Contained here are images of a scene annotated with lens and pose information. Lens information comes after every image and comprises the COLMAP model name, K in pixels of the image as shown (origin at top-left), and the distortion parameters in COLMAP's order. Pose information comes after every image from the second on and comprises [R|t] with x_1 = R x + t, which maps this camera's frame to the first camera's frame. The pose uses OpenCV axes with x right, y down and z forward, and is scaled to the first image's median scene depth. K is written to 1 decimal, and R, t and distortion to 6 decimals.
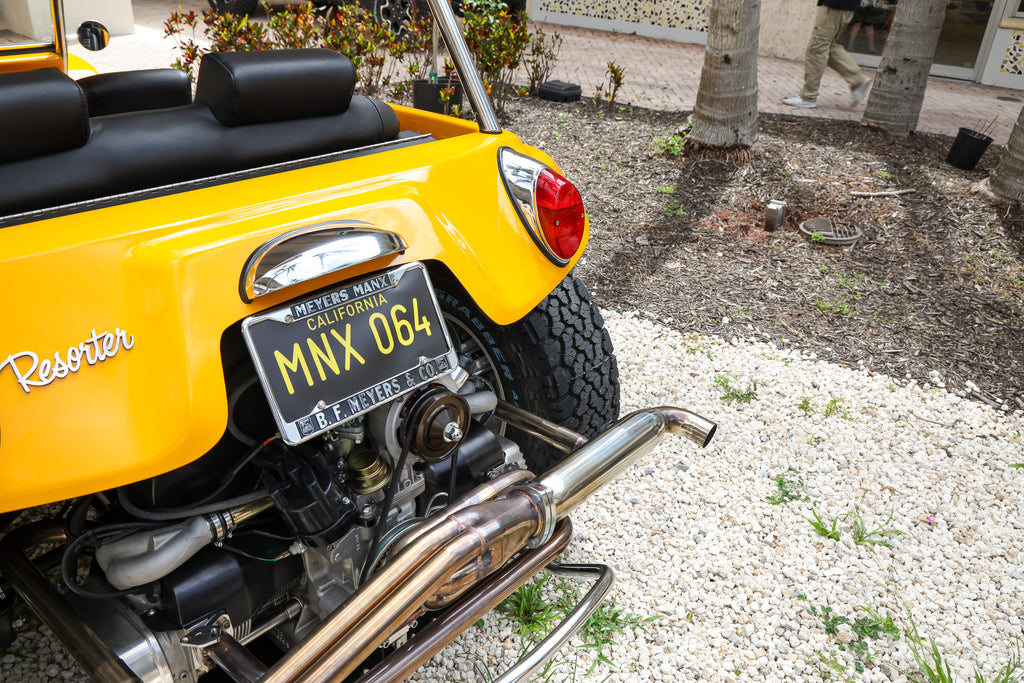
lens RADIAL K [[833.6, 0, 505.4], [0, 833.6, 346.2], [0, 0, 1]] dist [-0.007097, 0.021191]
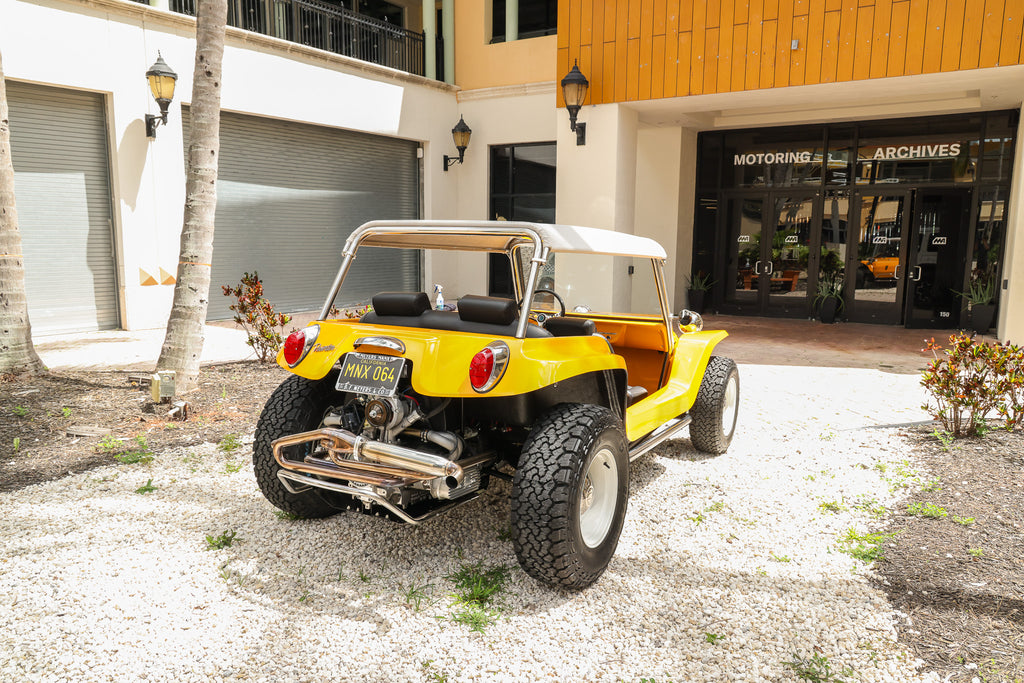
lens RADIAL K [[779.2, 0, 515.7], [0, 779.2, 342.9], [0, 0, 1]] dist [0.014012, 0.008651]
pose [[0.237054, 0.091870, -0.967143, 1.023082], [-0.461127, 0.886867, -0.028782, -0.100097], [0.855083, 0.452799, 0.252599, 0.267596]]
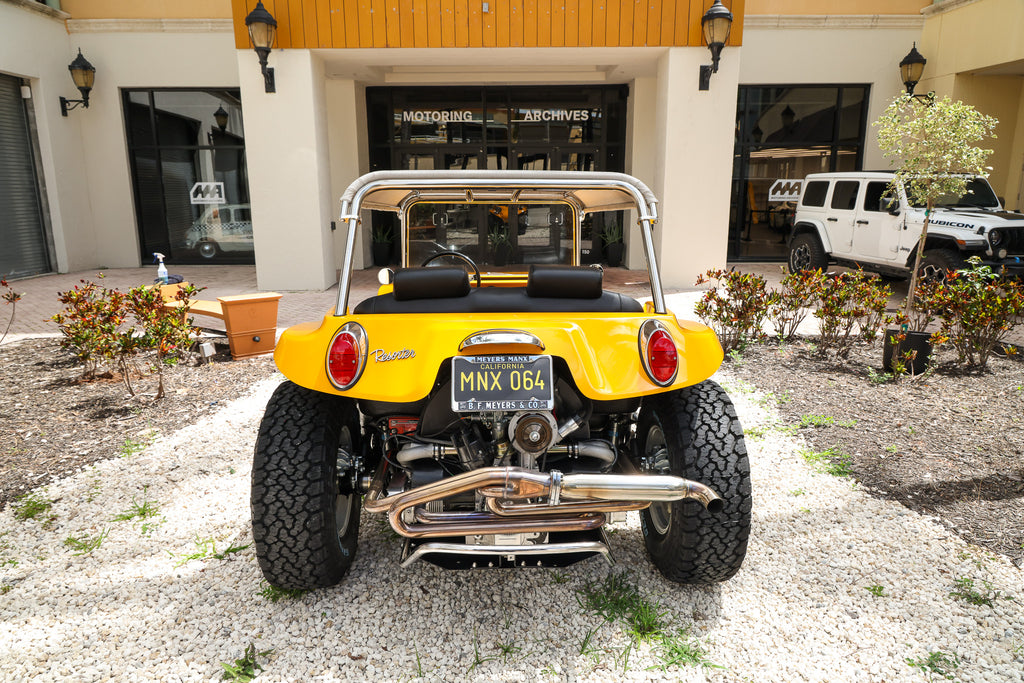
lens RADIAL K [[705.3, 0, 511.5], [0, 705.3, 348.2], [0, 0, 1]] dist [0.005621, 0.004504]
pose [[0.712082, 0.105502, -0.694124, 0.431997], [-0.300500, 0.939312, -0.165507, 0.082846], [0.634538, 0.326439, 0.700571, -0.119985]]
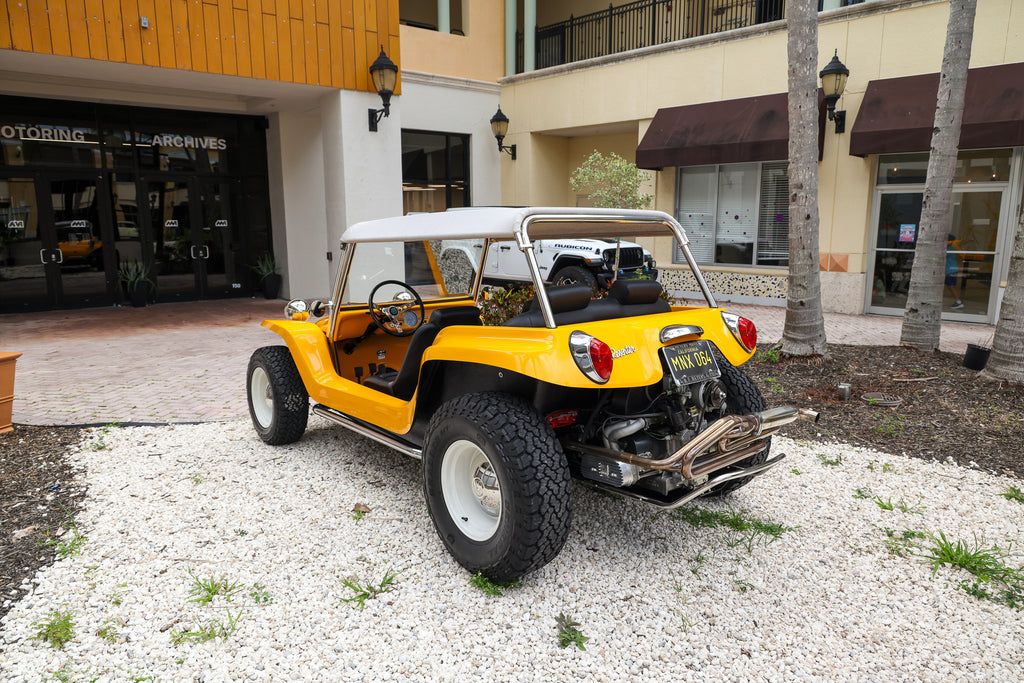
lens RADIAL K [[705.3, 0, 513.3], [0, 705.3, 345.6], [0, 0, 1]] dist [0.005621, 0.004504]
pose [[0.990609, -0.025755, -0.134281, -0.183267], [-0.017767, 0.949526, -0.313186, 0.293737], [0.135569, 0.312631, 0.940151, -0.588029]]
